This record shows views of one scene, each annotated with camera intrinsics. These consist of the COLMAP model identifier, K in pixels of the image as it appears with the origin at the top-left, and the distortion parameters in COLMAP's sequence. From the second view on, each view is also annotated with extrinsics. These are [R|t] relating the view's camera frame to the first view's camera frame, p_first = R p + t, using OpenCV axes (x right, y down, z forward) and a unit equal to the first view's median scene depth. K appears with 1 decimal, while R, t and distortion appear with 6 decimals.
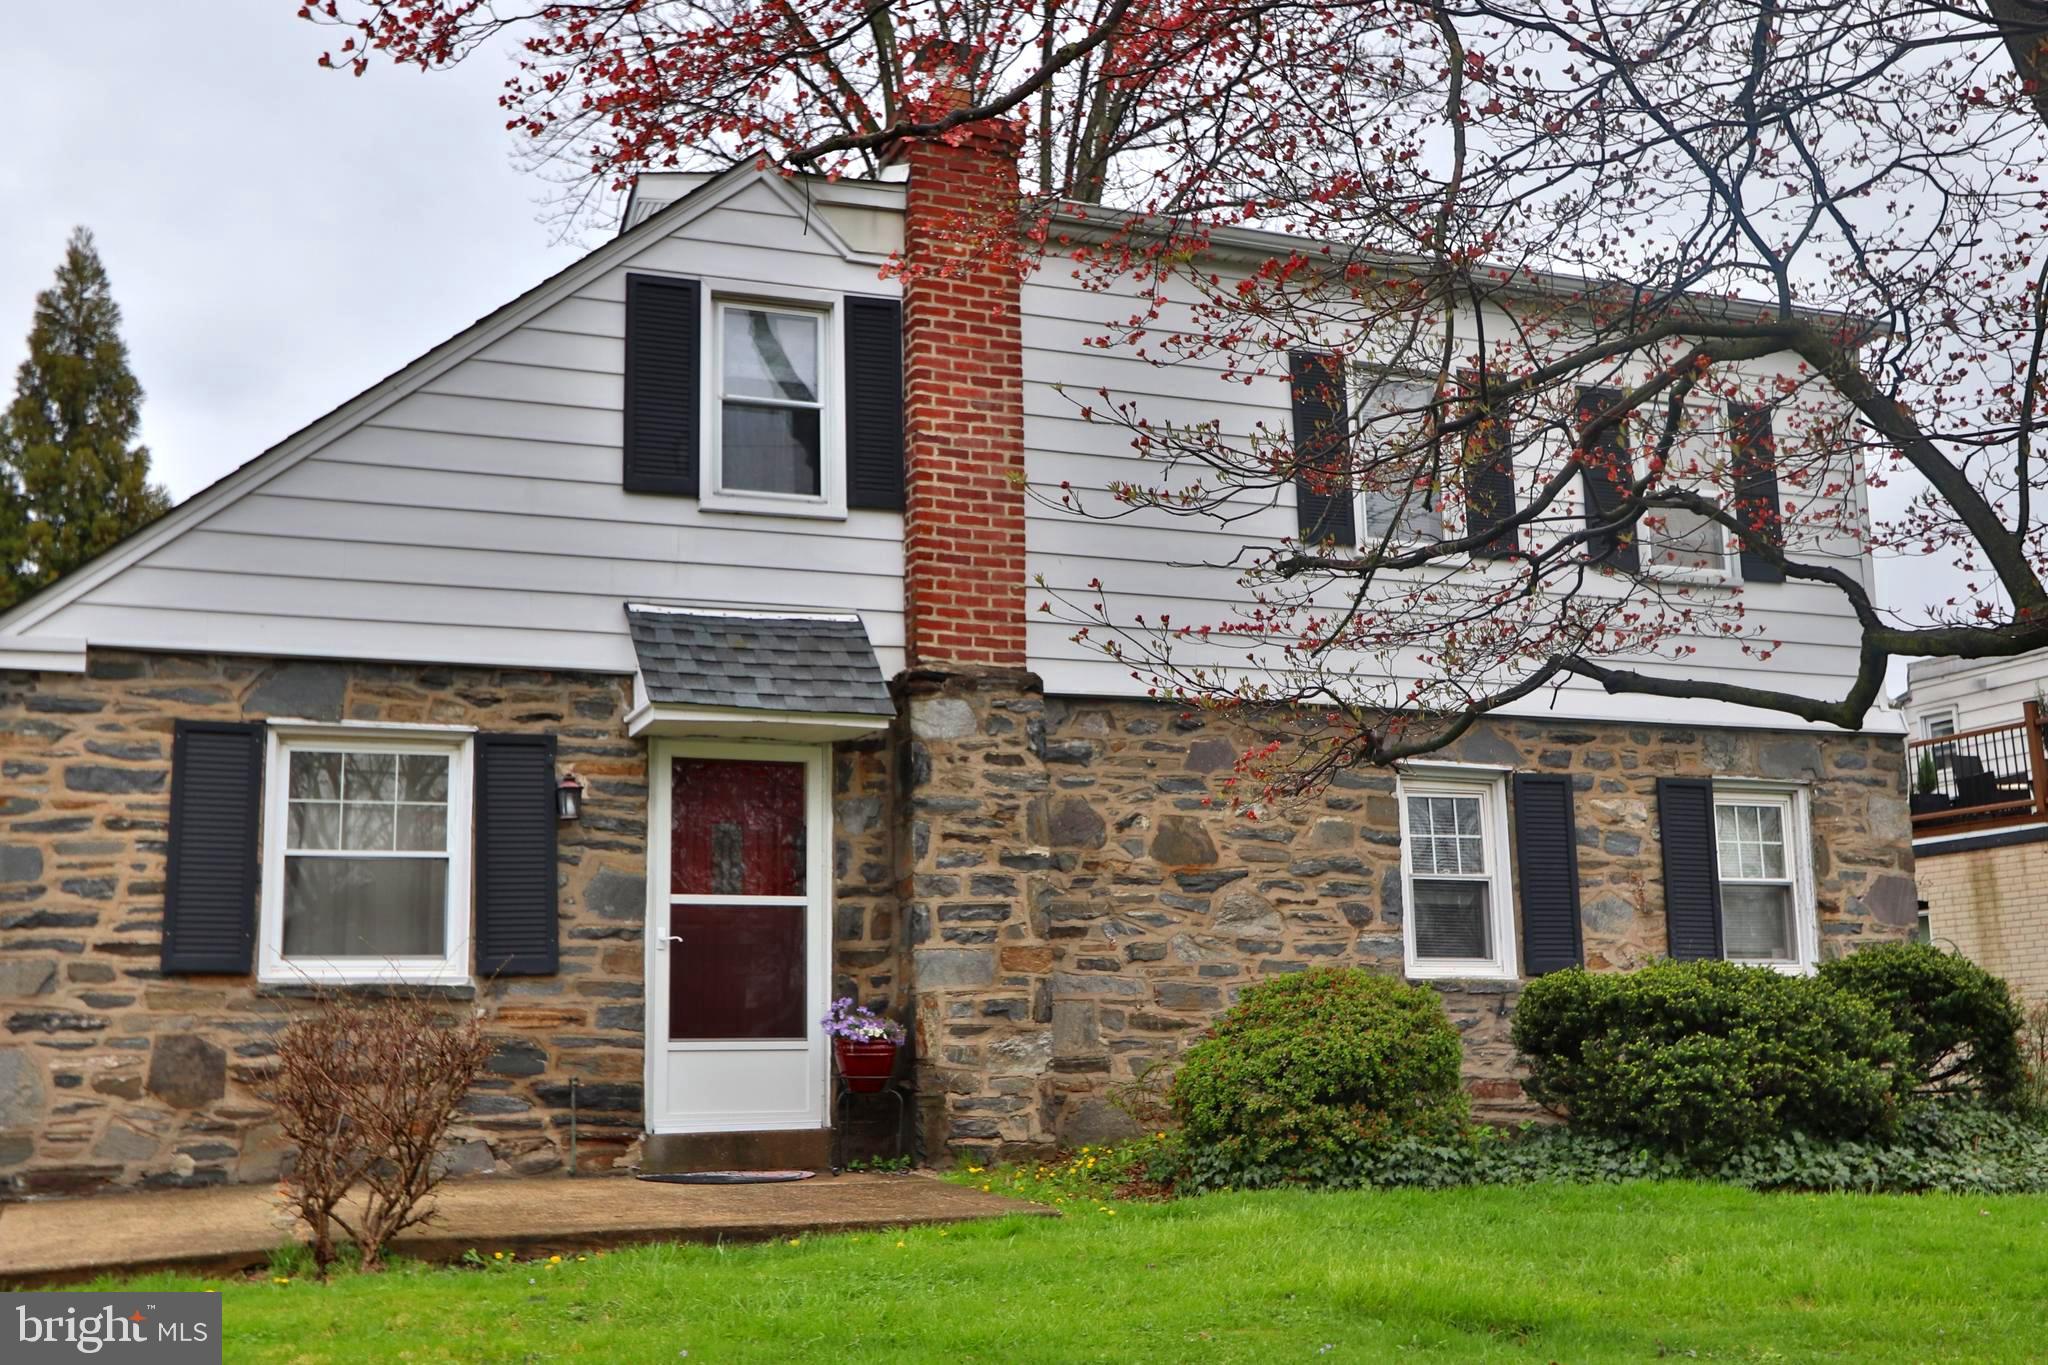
lens RADIAL K [[2071.8, 0, 1024.0], [0, 2071.8, 682.5], [0, 0, 1]] dist [0.037428, 0.005796]
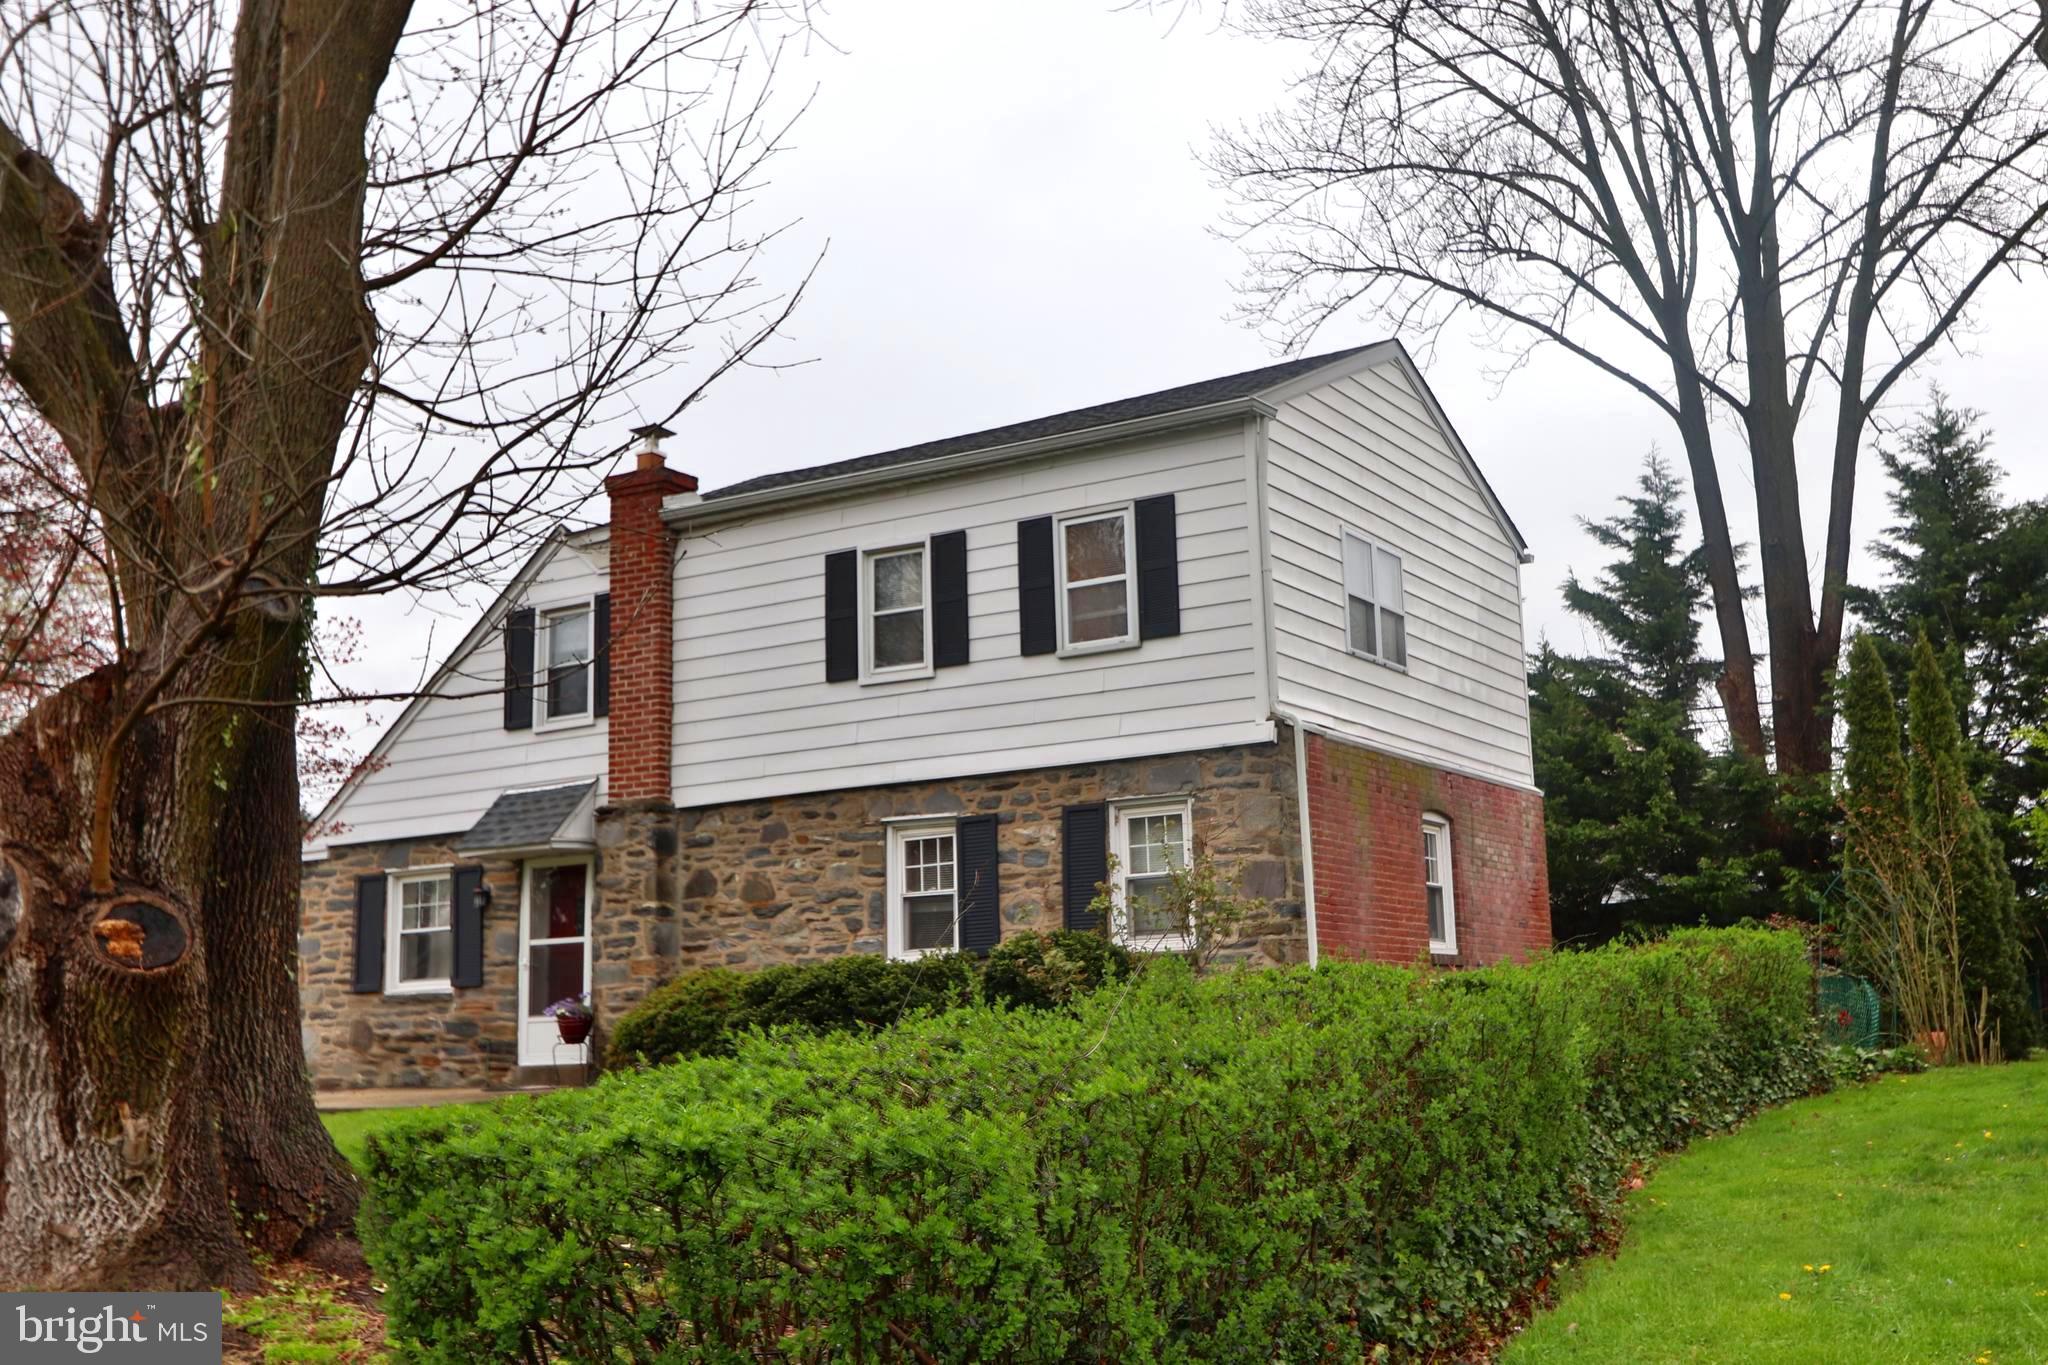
lens RADIAL K [[2071.8, 0, 1024.0], [0, 2071.8, 682.5], [0, 0, 1]] dist [0.037428, 0.005796]
pose [[0.623982, -0.136752, -0.769379, 1.534101], [0.162244, 0.985786, -0.043634, 0.024105], [0.764410, -0.097600, 0.637300, 0.148531]]
